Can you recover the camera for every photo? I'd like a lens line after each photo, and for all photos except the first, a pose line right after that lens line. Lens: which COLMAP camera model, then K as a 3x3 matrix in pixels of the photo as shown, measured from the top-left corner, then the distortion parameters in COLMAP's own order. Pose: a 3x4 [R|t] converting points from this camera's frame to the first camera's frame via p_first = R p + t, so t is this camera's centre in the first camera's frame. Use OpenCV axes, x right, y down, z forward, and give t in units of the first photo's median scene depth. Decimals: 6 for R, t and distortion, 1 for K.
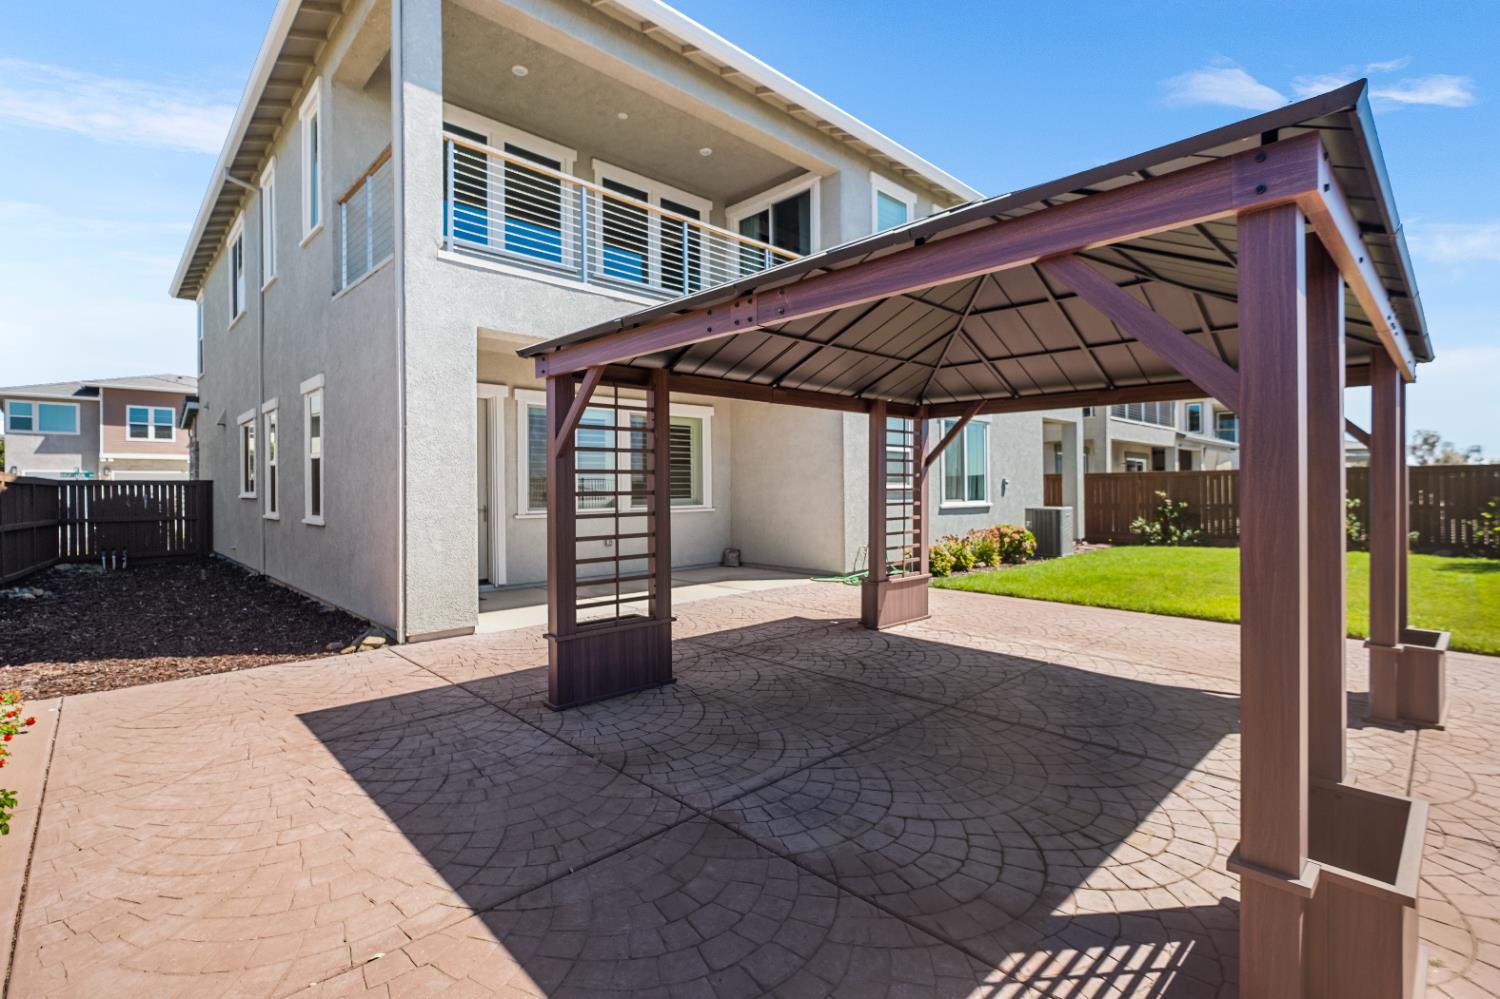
lens RADIAL K [[688.4, 0, 749.2], [0, 688.4, 484.4], [0, 0, 1]] dist [-0.007585, -0.000977]
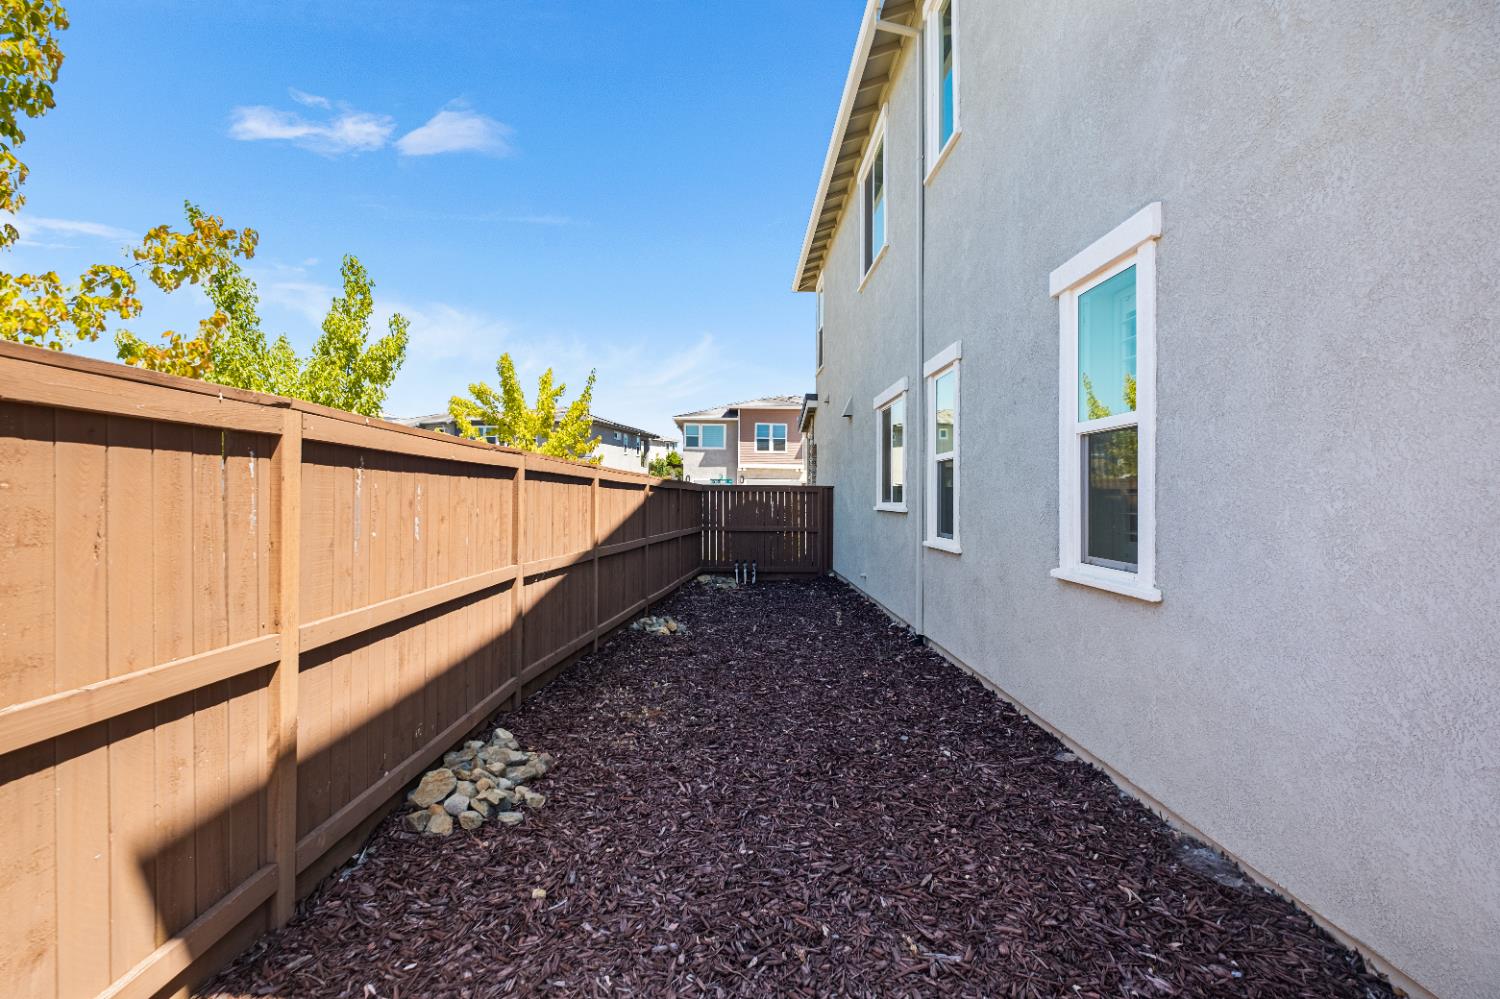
lens RADIAL K [[688.4, 0, 750.1], [0, 688.4, 496.9], [0, 0, 1]] dist [-0.007585, -0.000977]
pose [[0.735860, 0.015353, -0.676960, -0.287616], [-0.012708, 0.999880, 0.008863, 0.000804], [0.677015, 0.002080, 0.735966, 0.309741]]
